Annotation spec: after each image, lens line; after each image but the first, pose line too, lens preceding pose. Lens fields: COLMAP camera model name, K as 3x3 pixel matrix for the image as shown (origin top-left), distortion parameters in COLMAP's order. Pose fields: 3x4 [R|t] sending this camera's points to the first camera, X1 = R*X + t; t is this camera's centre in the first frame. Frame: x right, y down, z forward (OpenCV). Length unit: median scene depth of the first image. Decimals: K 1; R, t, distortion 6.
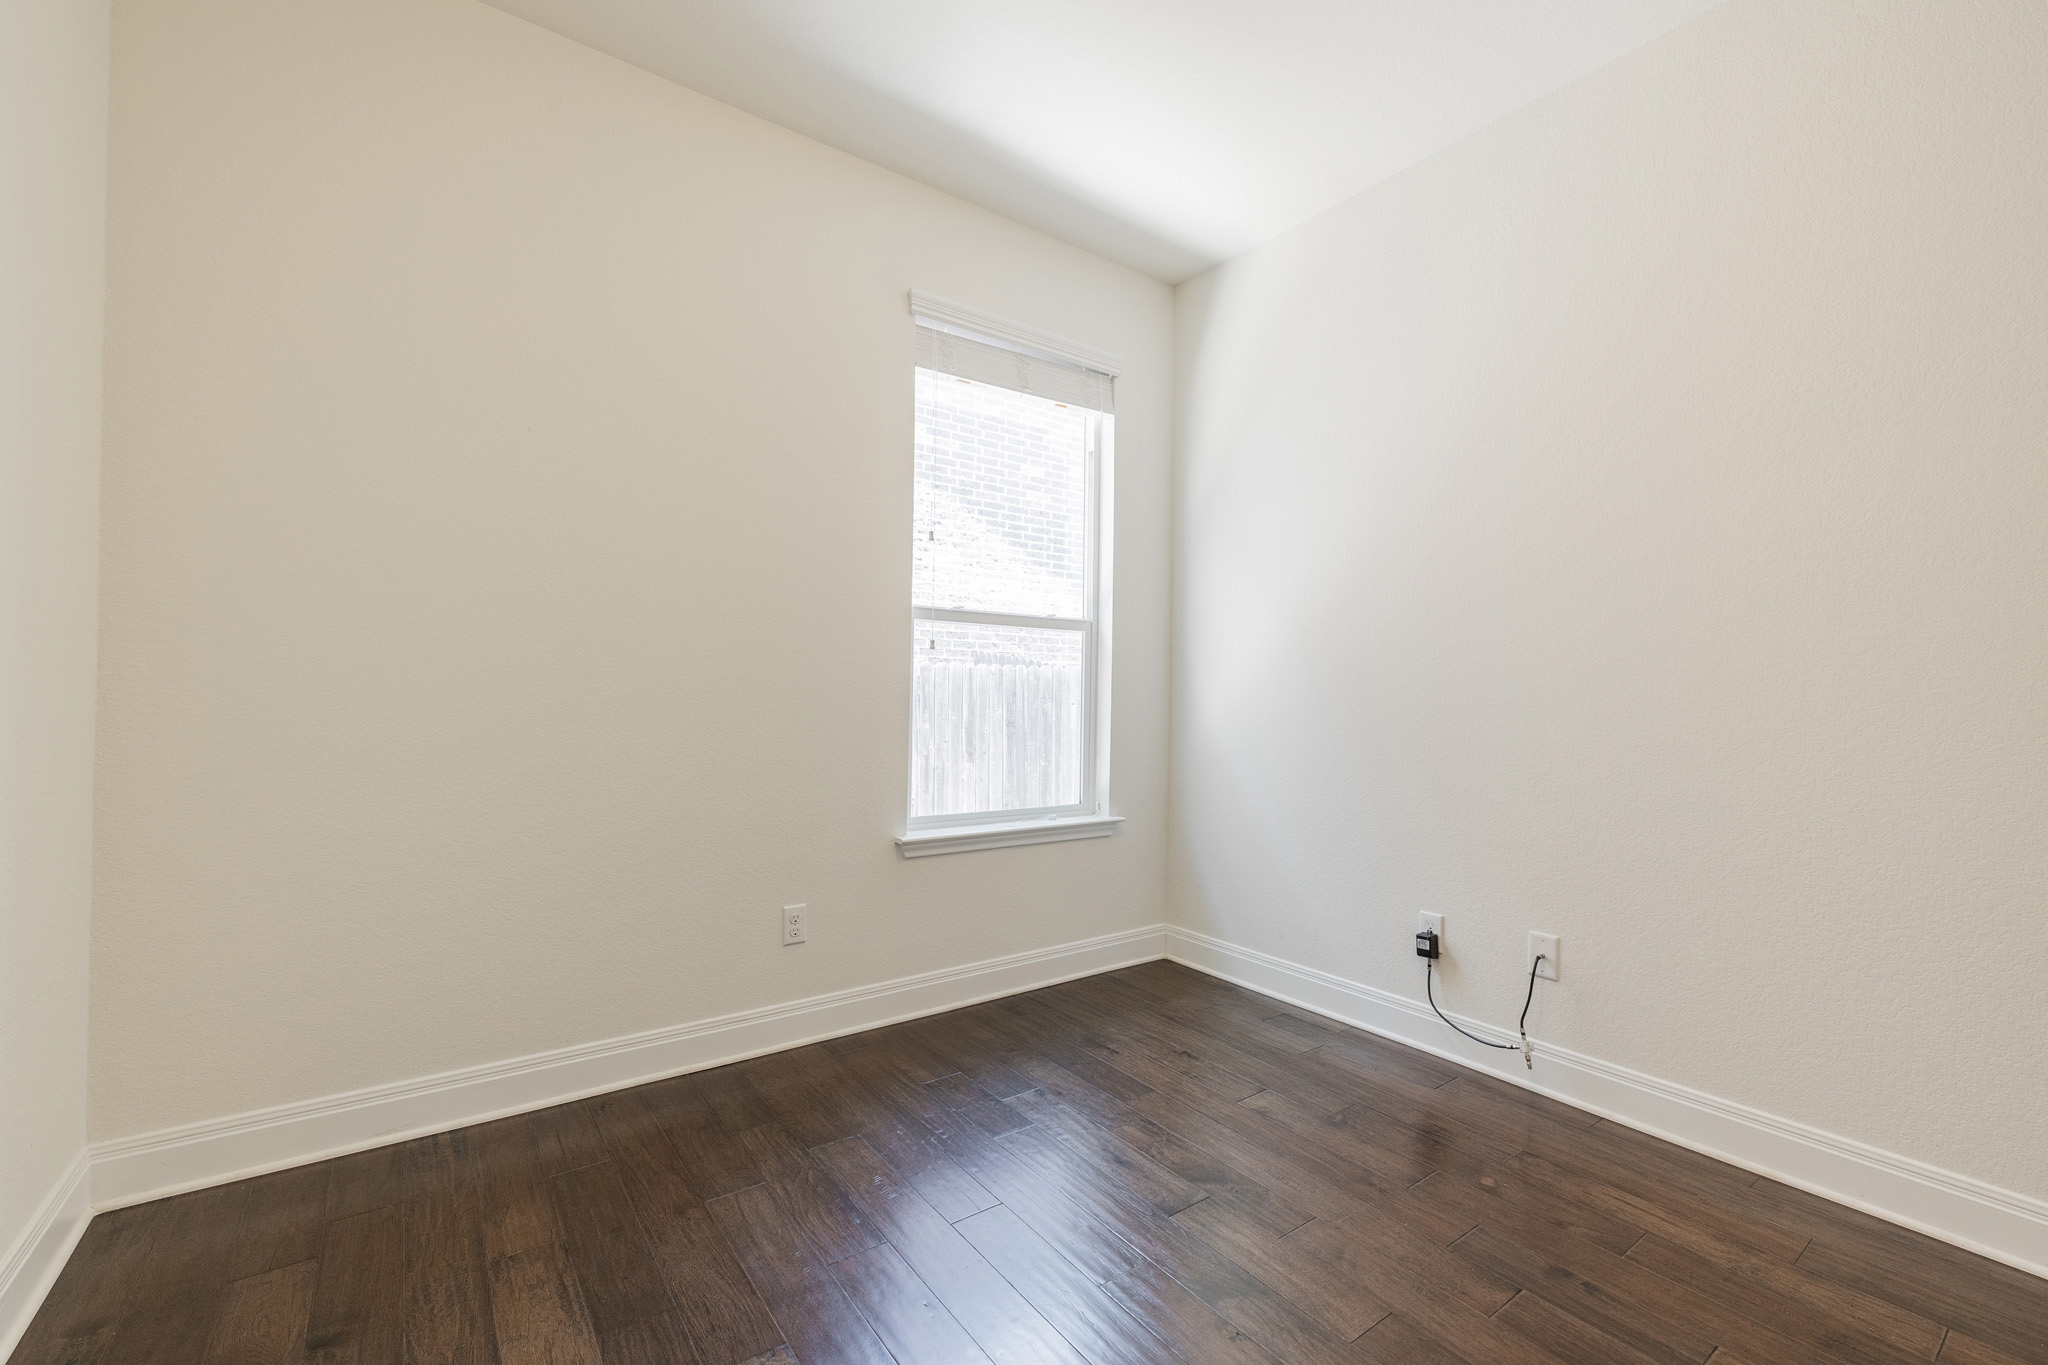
lens RADIAL K [[847.7, 0, 1024.0], [0, 847.7, 682.5], [0, 0, 1]] dist [0.000009, 0.000049]
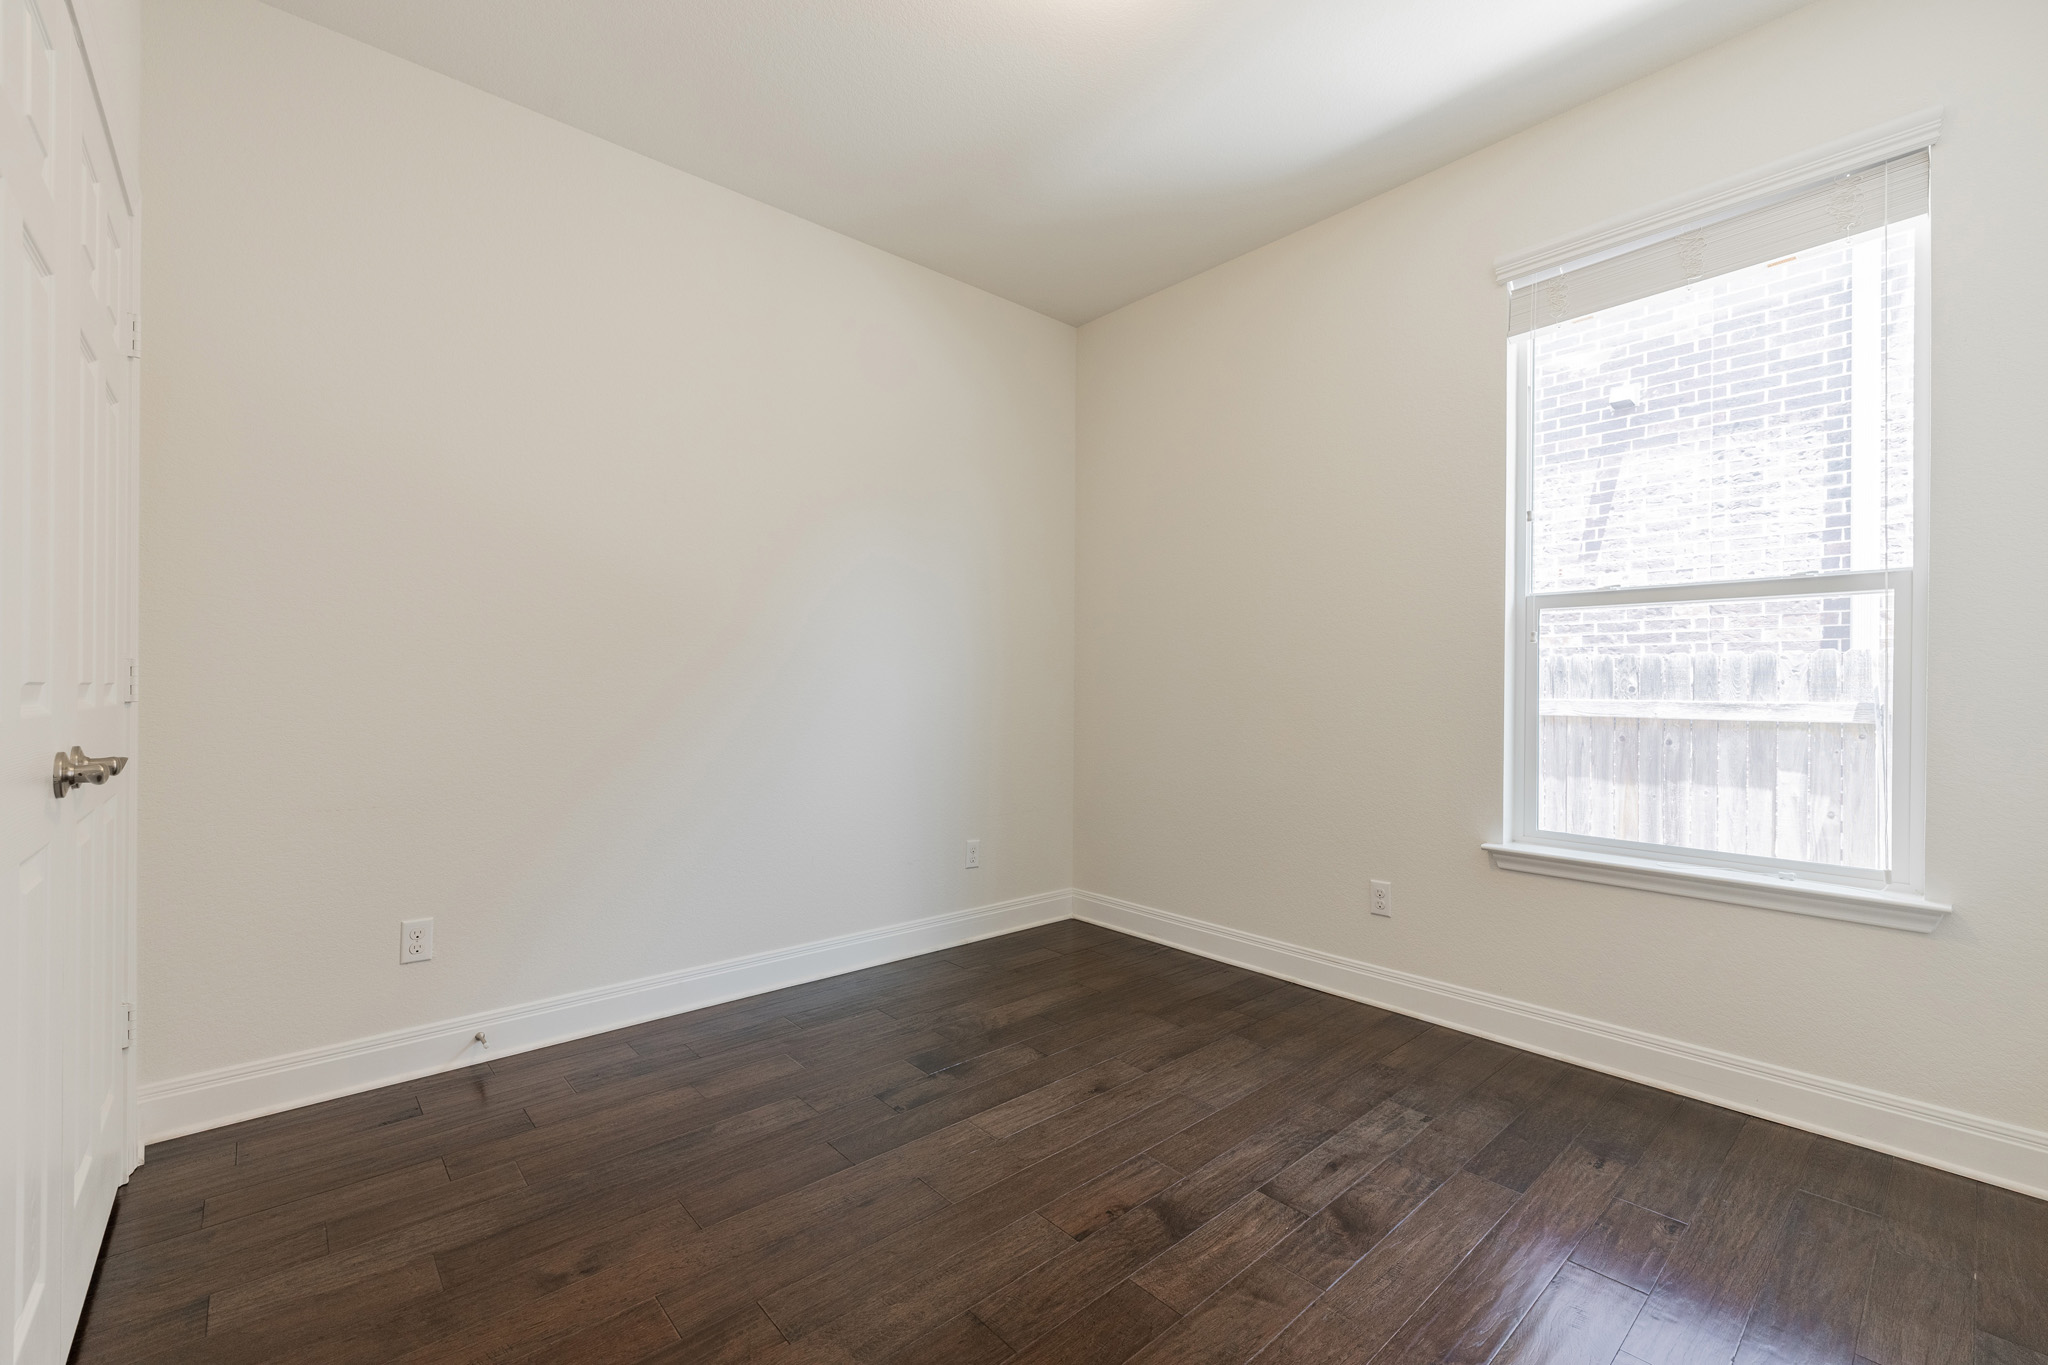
lens RADIAL K [[847.7, 0, 1024.0], [0, 847.7, 682.5], [0, 0, 1]] dist [0.000009, 0.000049]
pose [[0.099952, -0.017517, -0.994838, 0.719068], [0.011142, 0.999802, -0.016485, 0.010951], [0.994930, -0.009437, 0.100127, 0.373461]]
